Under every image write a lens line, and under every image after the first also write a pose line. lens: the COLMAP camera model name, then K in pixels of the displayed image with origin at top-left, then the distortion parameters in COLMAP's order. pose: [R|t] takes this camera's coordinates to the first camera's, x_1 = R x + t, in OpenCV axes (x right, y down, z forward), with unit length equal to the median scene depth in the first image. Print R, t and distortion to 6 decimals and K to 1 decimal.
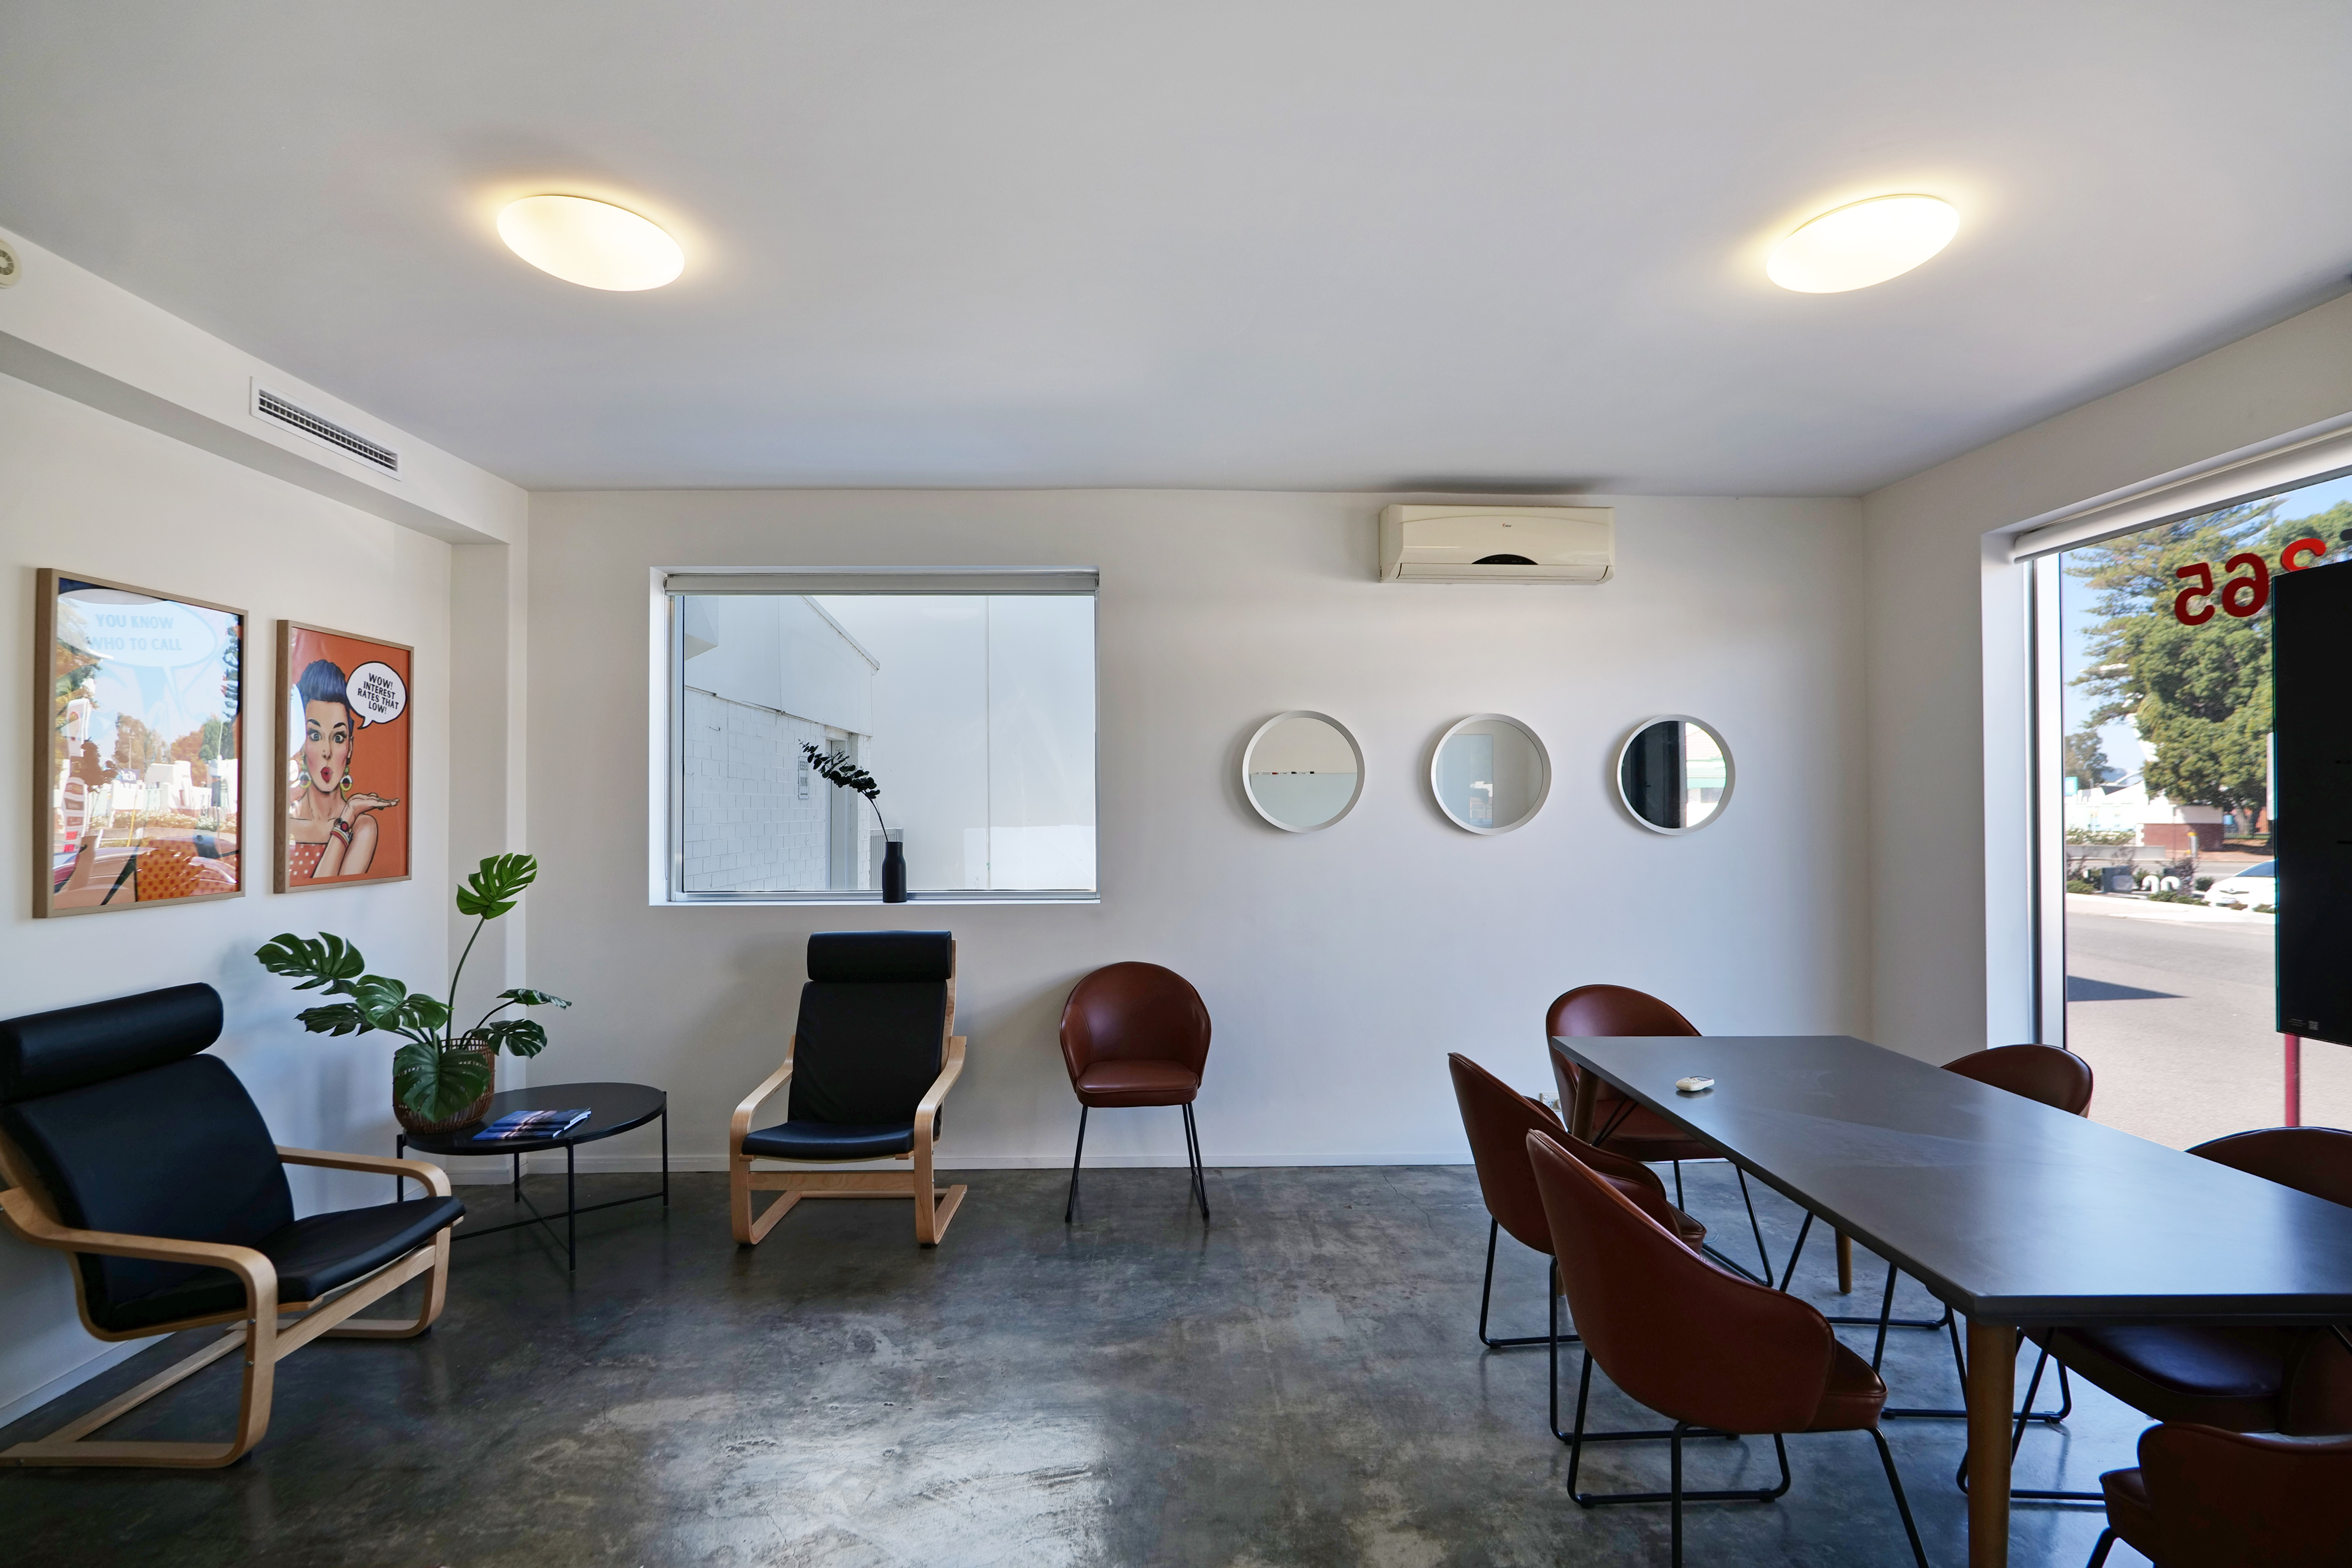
lens RADIAL K [[1163.6, 0, 1162.0], [0, 1163.6, 787.9], [0, 0, 1]] dist [0.000255, 0.000686]
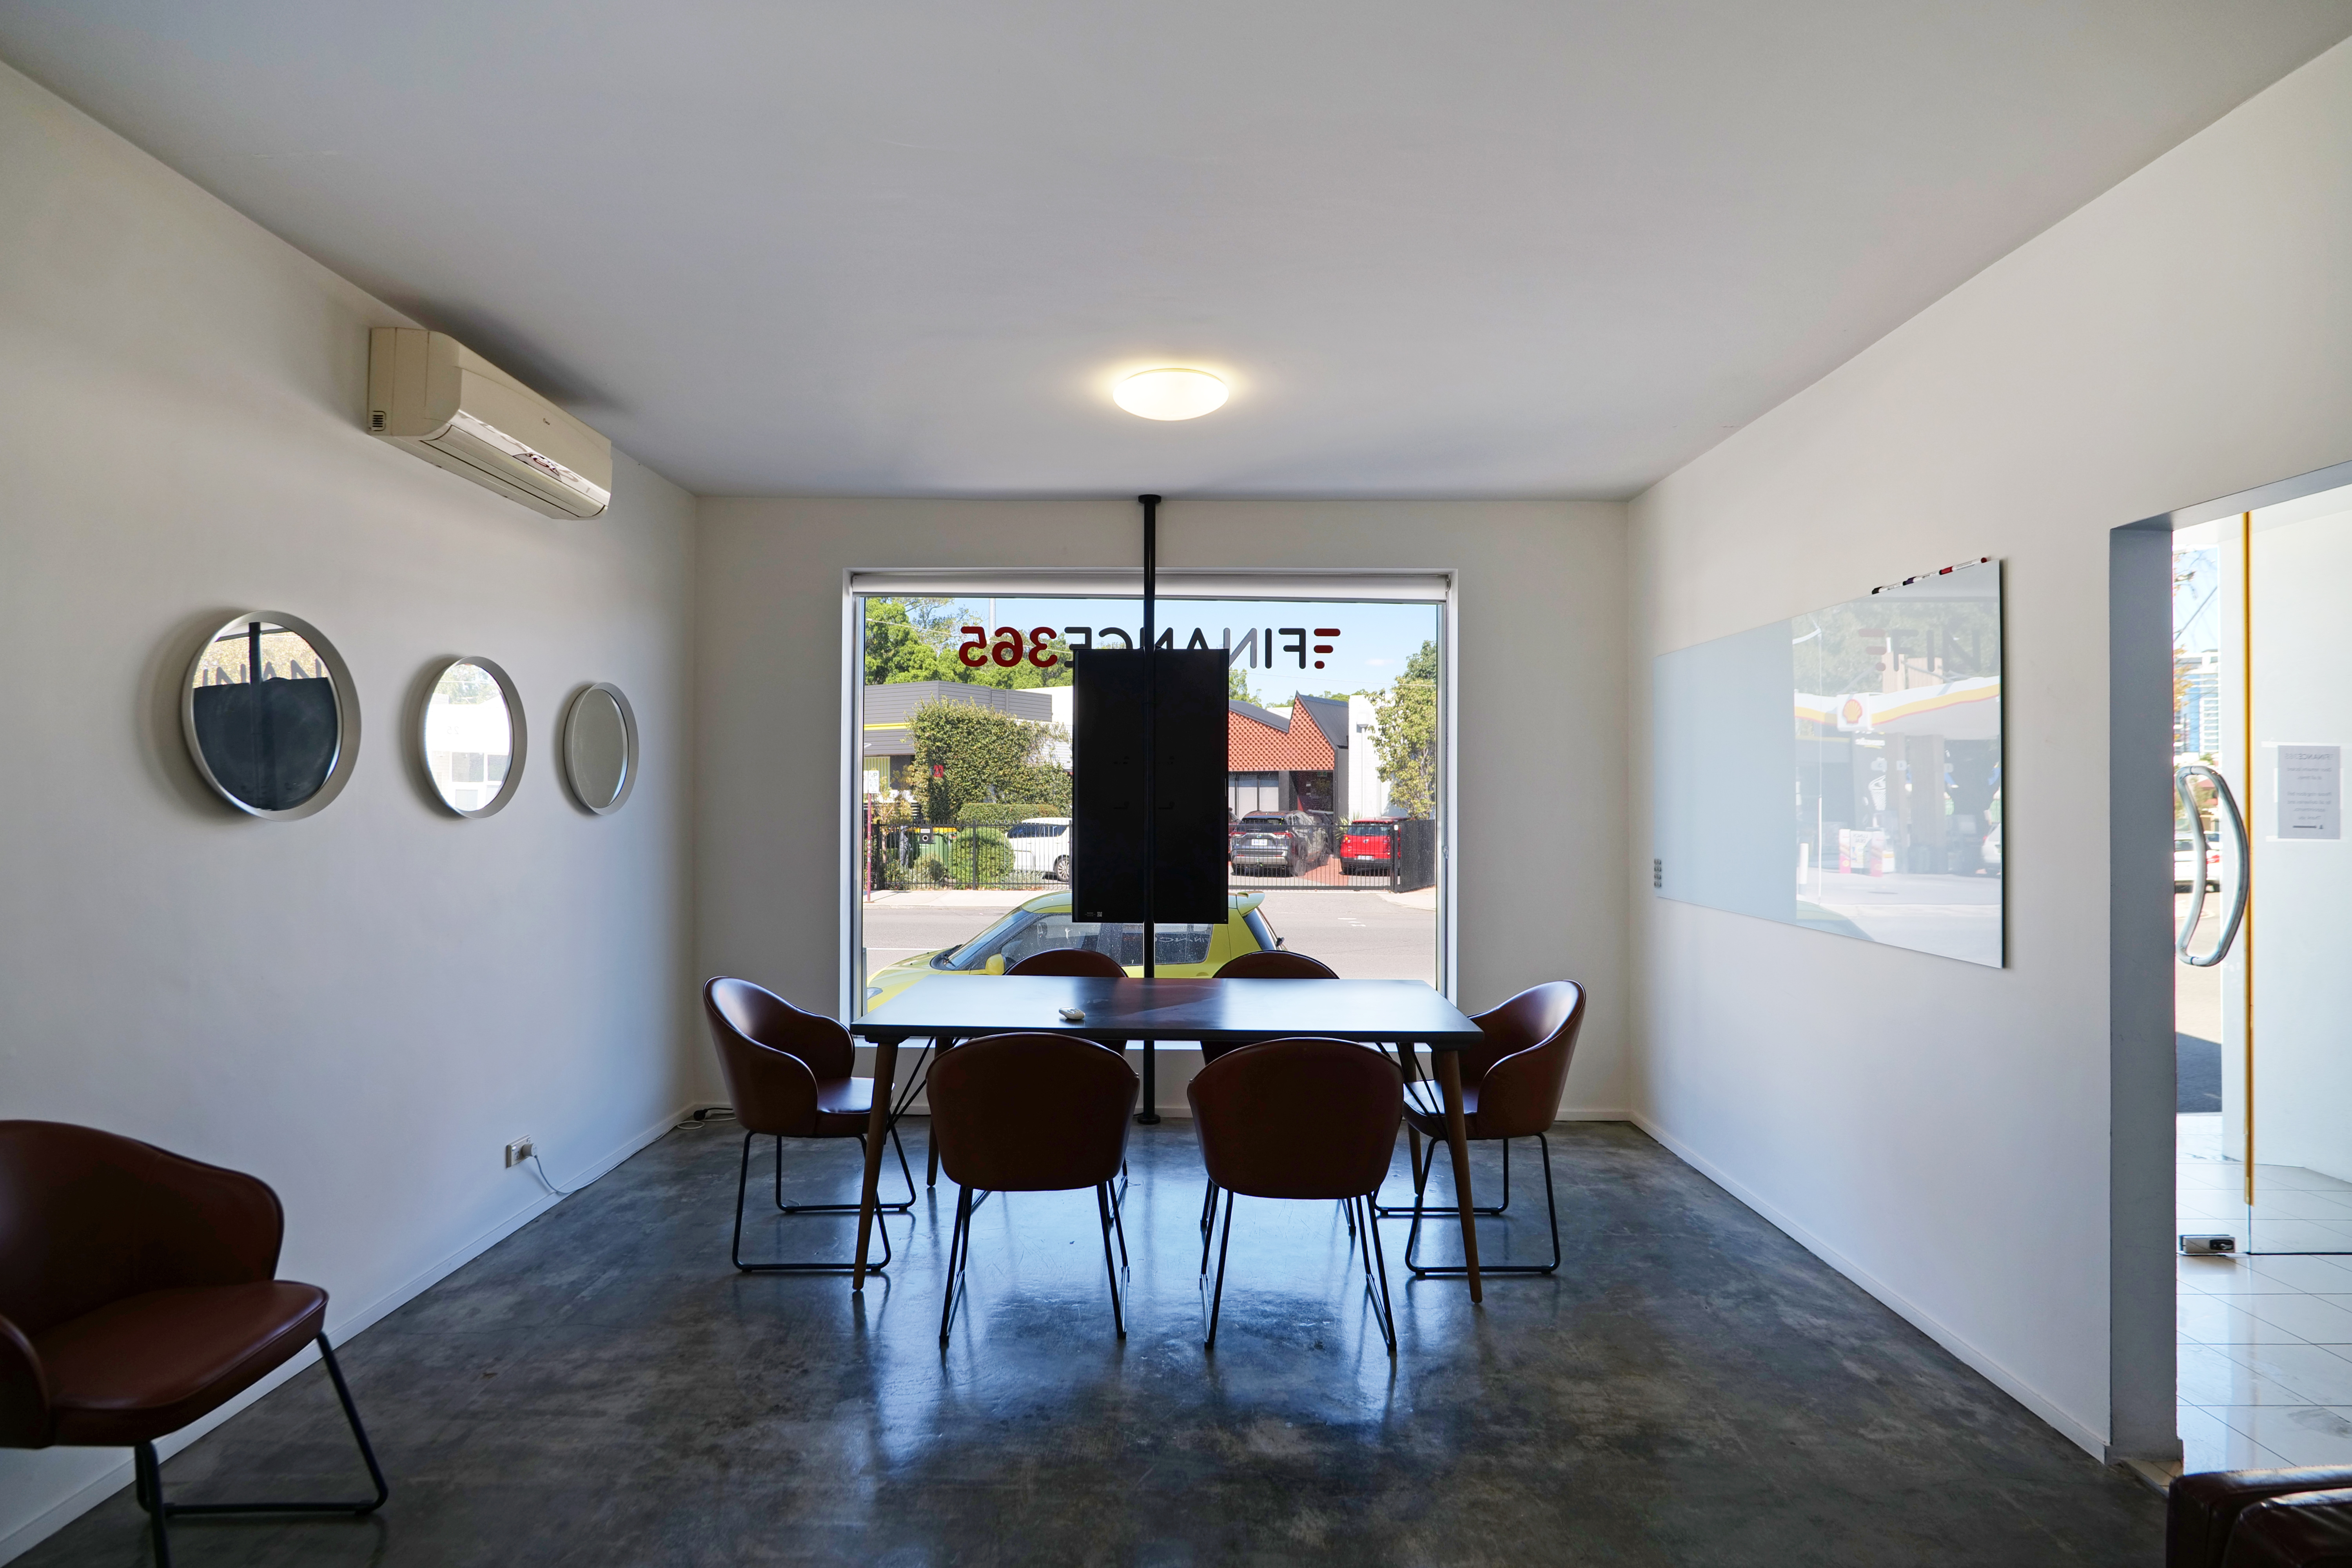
lens RADIAL K [[1091.3, 0, 1198.6], [0, 1091.3, 778.7], [0, 0, 1]] dist [-0.017648, 0.000468]
pose [[0.008313, 0.021981, 0.999724, -0.440759], [-0.002849, 0.999755, -0.021958, 0.030654], [-0.999961, -0.002665, 0.008373, 0.566884]]
